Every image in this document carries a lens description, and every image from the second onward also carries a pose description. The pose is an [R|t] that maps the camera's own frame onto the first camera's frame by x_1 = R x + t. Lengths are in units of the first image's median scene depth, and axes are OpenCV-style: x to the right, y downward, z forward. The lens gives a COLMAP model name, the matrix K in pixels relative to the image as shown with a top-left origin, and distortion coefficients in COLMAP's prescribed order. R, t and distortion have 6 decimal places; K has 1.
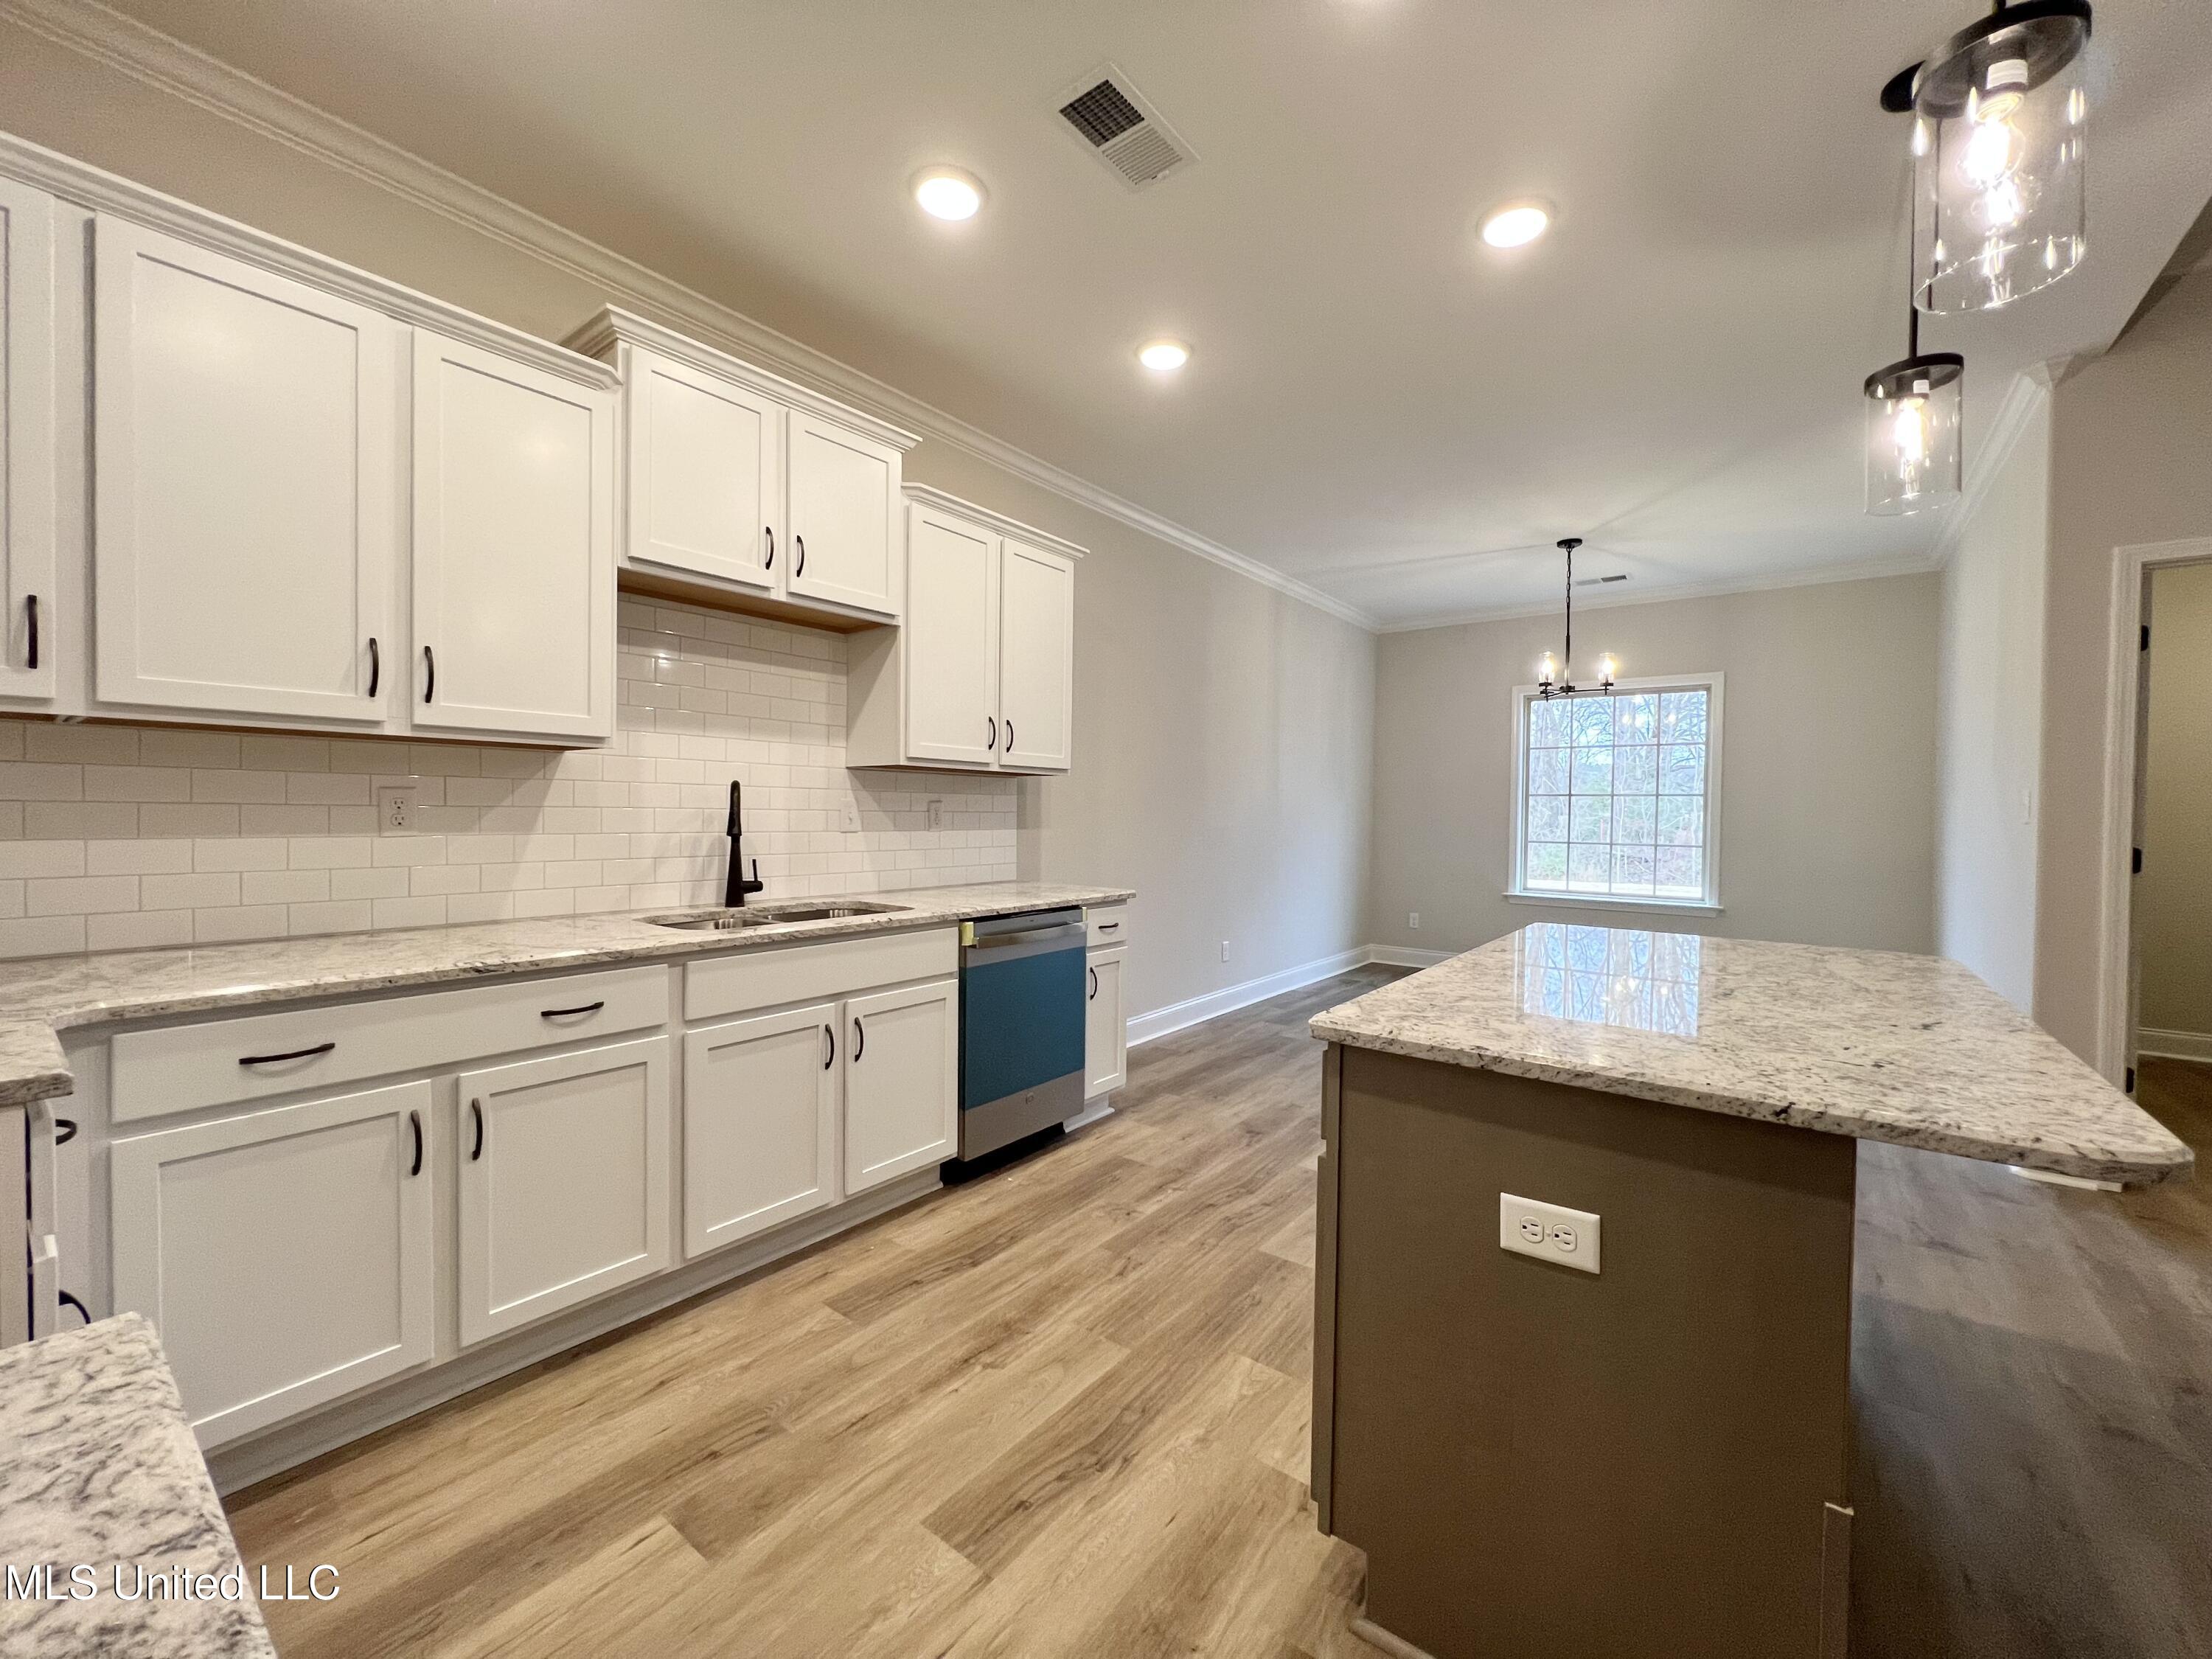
lens RADIAL K [[887.7, 0, 1100.6], [0, 887.7, 826.8], [0, 0, 1]] dist [-0.000907, 0.000814]
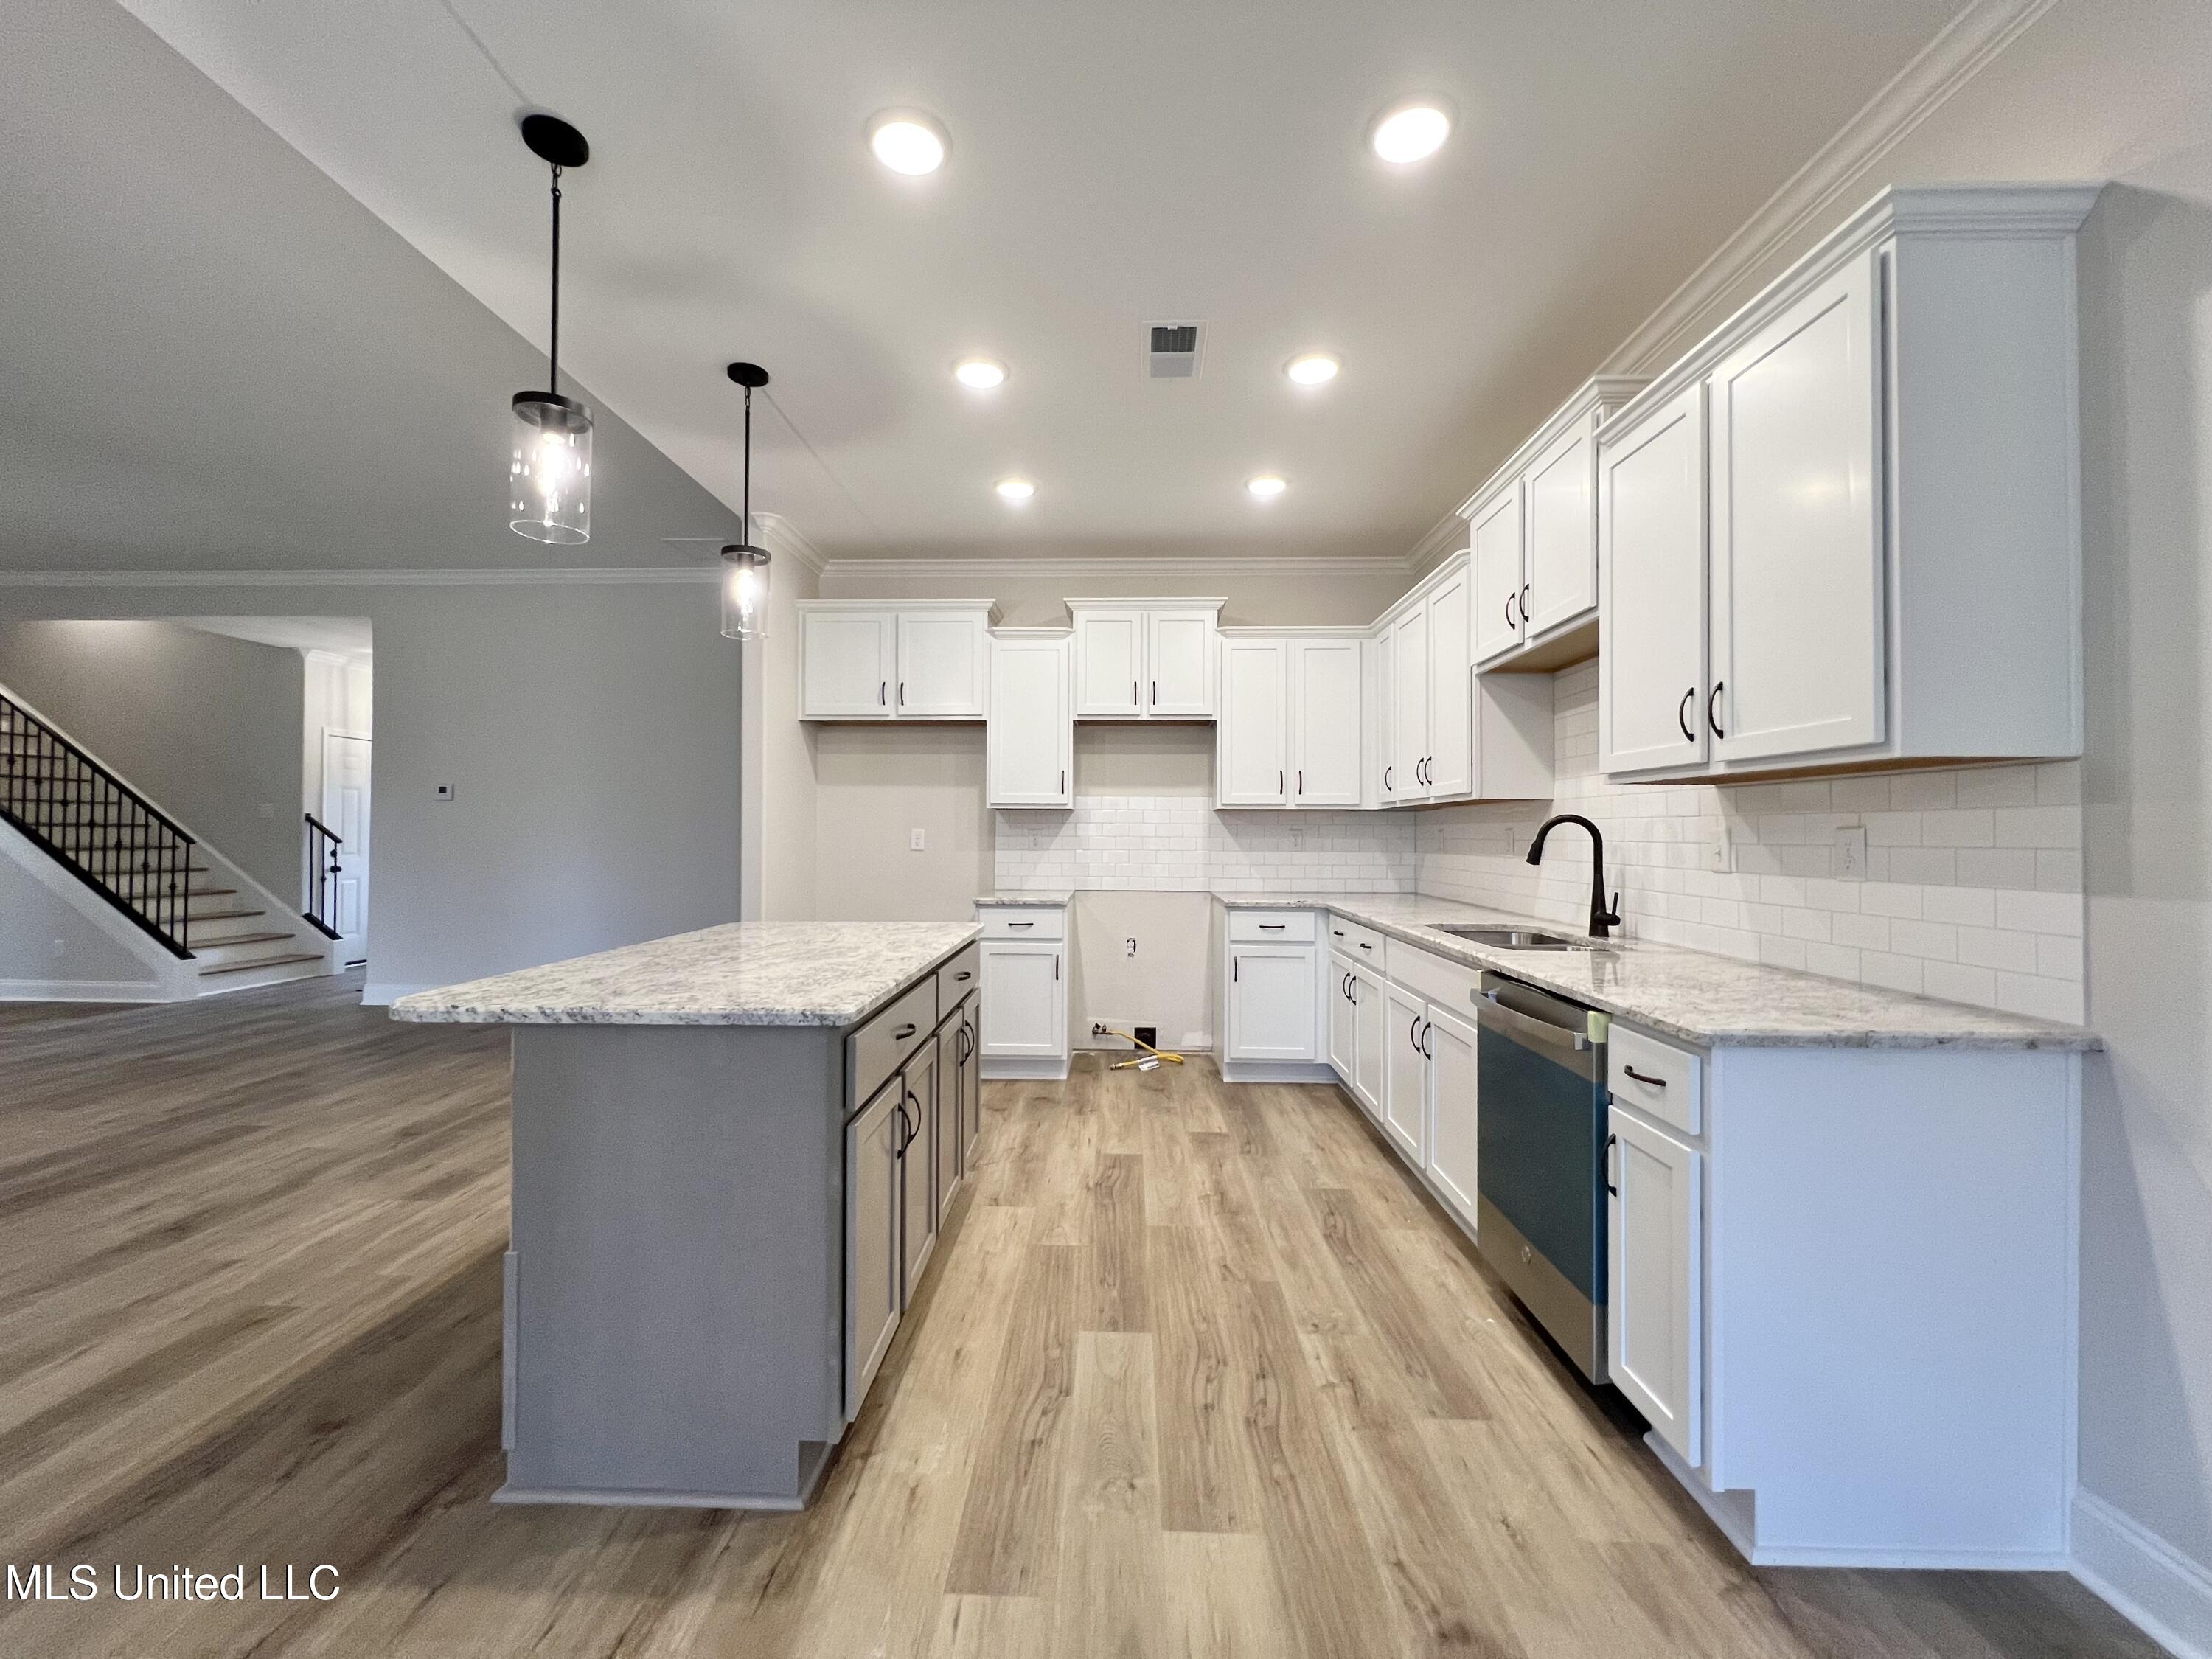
lens RADIAL K [[887.7, 0, 1095.0], [0, 887.7, 825.1], [0, 0, 1]] dist [-0.000907, 0.000814]
pose [[-0.809924, -0.024250, -0.586033, 0.766664], [-0.027800, 0.999609, -0.002943, -0.022489], [0.585876, 0.013909, -0.810282, 1.710563]]
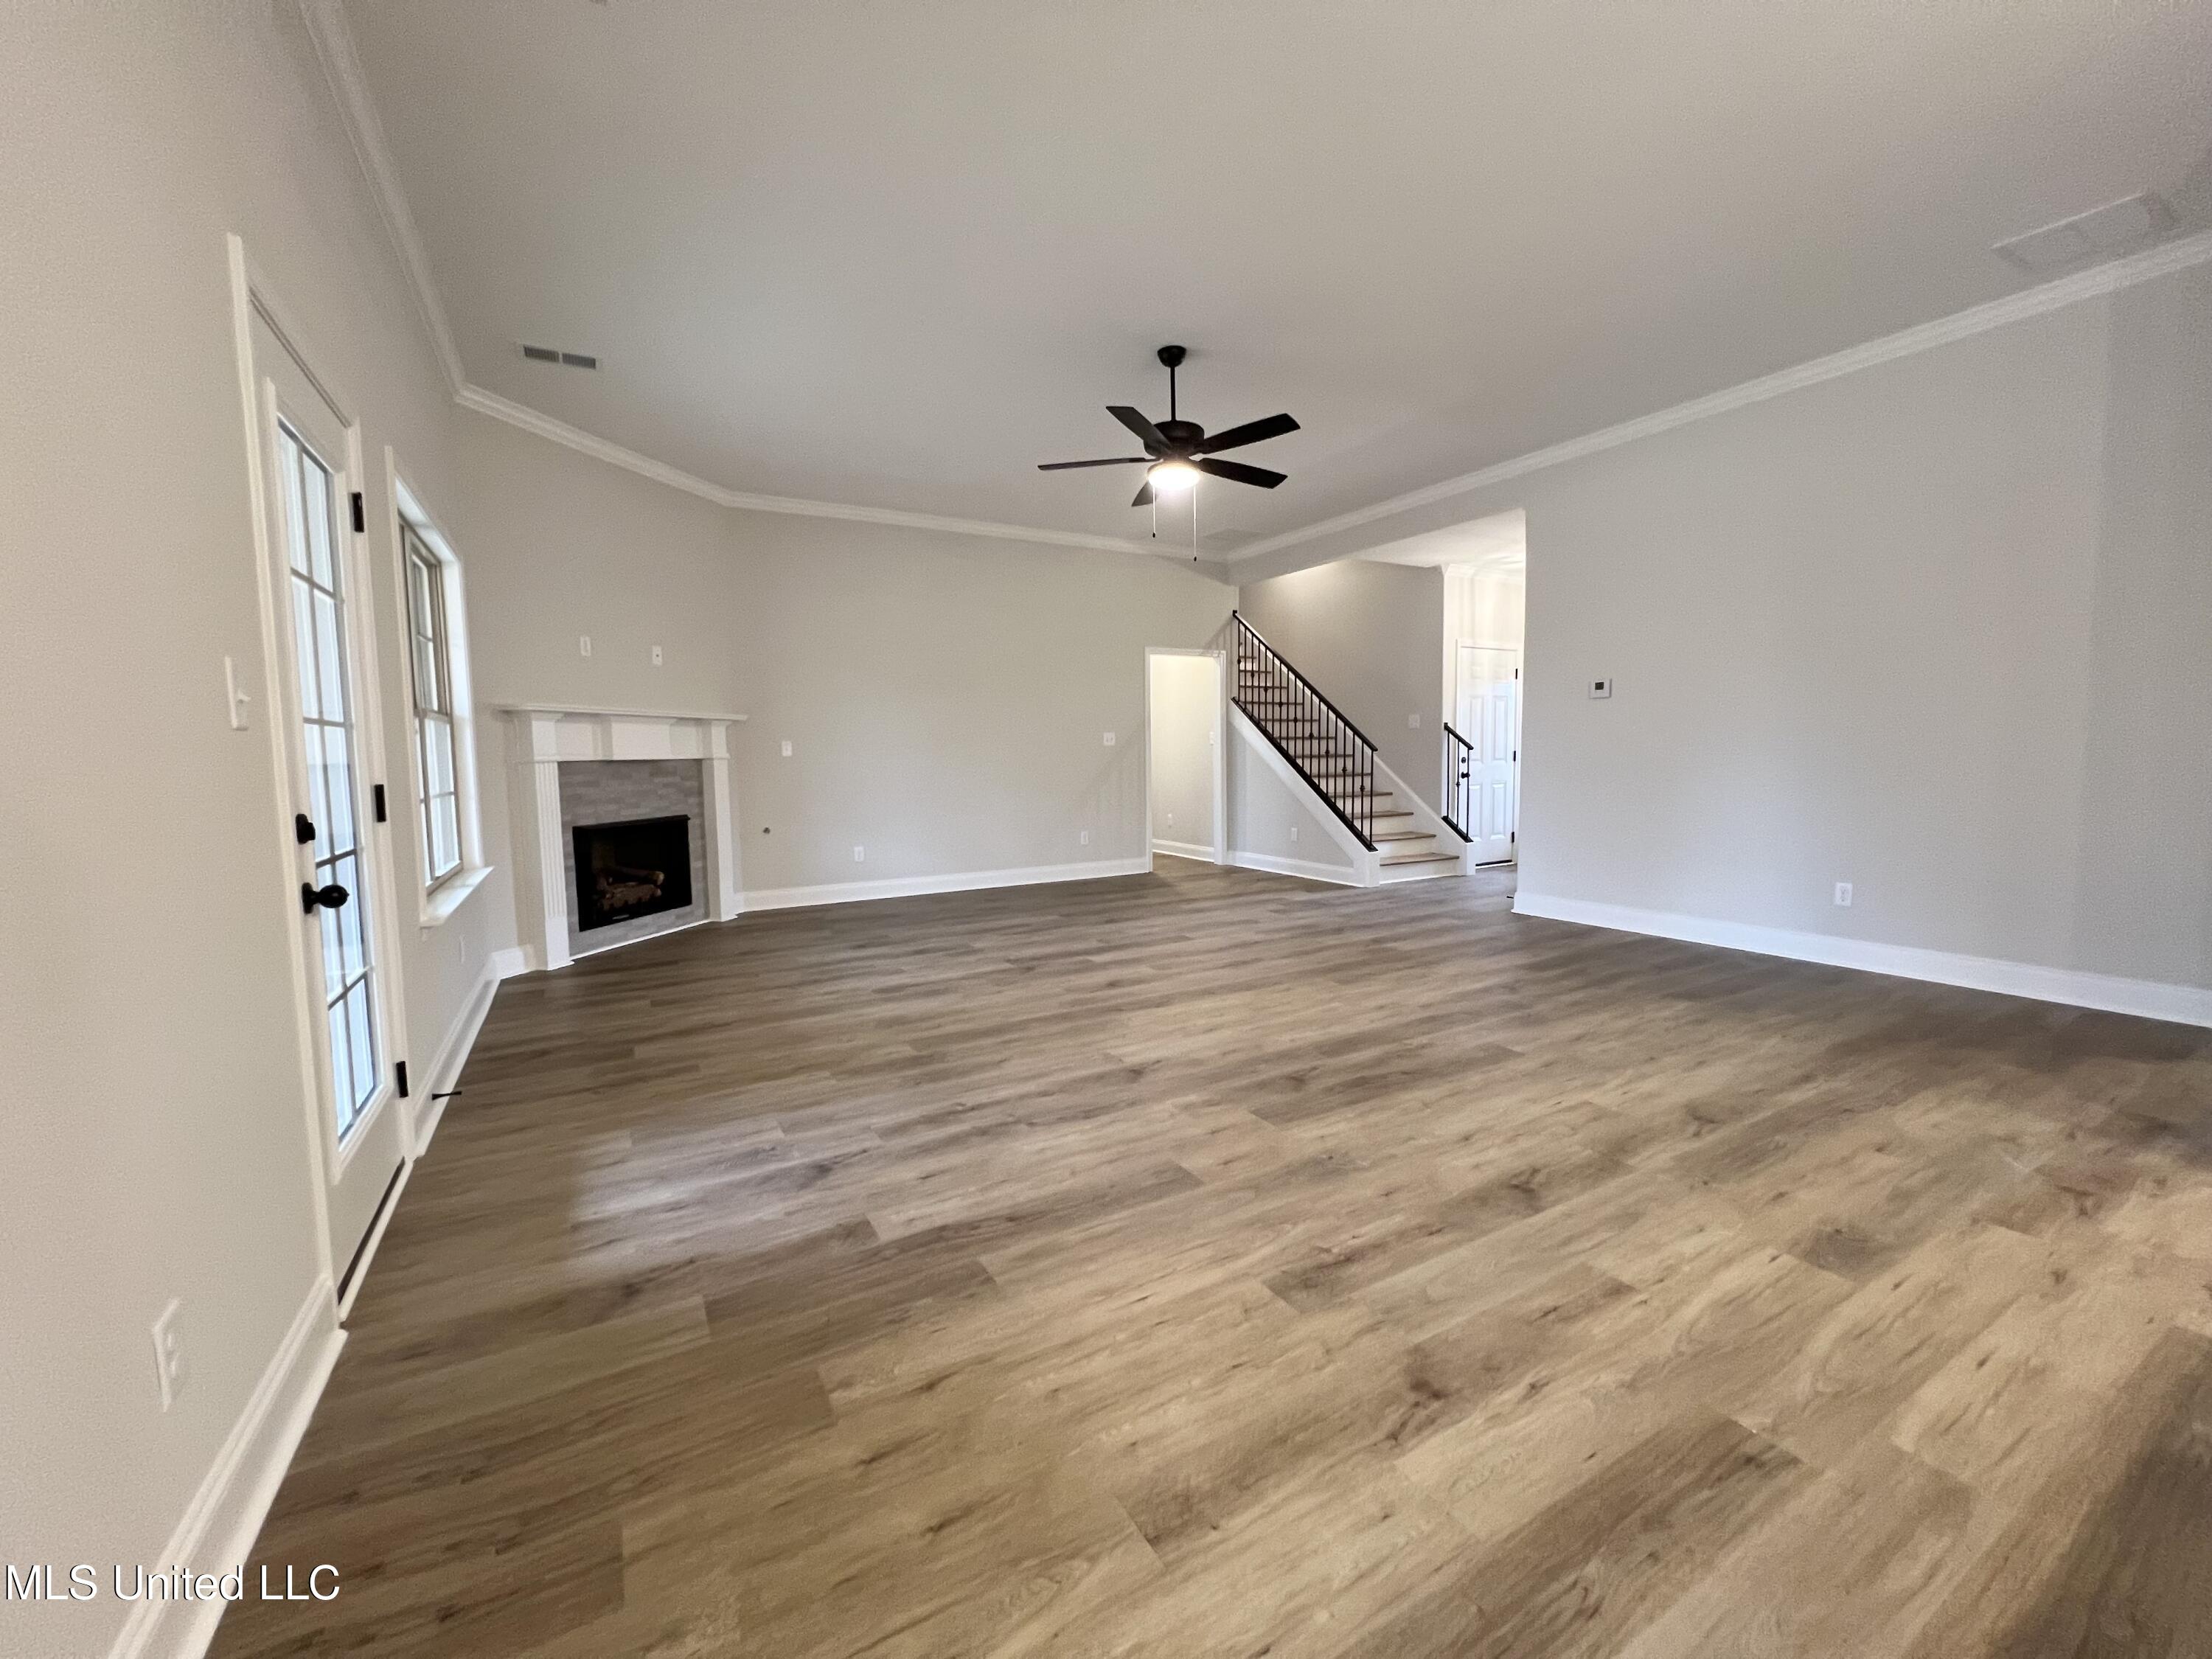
lens RADIAL K [[887.7, 0, 1092.3], [0, 887.7, 822.9], [0, 0, 1]] dist [-0.000907, 0.000814]
pose [[-0.920361, -0.029005, 0.389994, 1.099467], [0.012606, 0.994527, 0.103716, 0.017982], [-0.390868, 0.100373, -0.914958, 1.149891]]
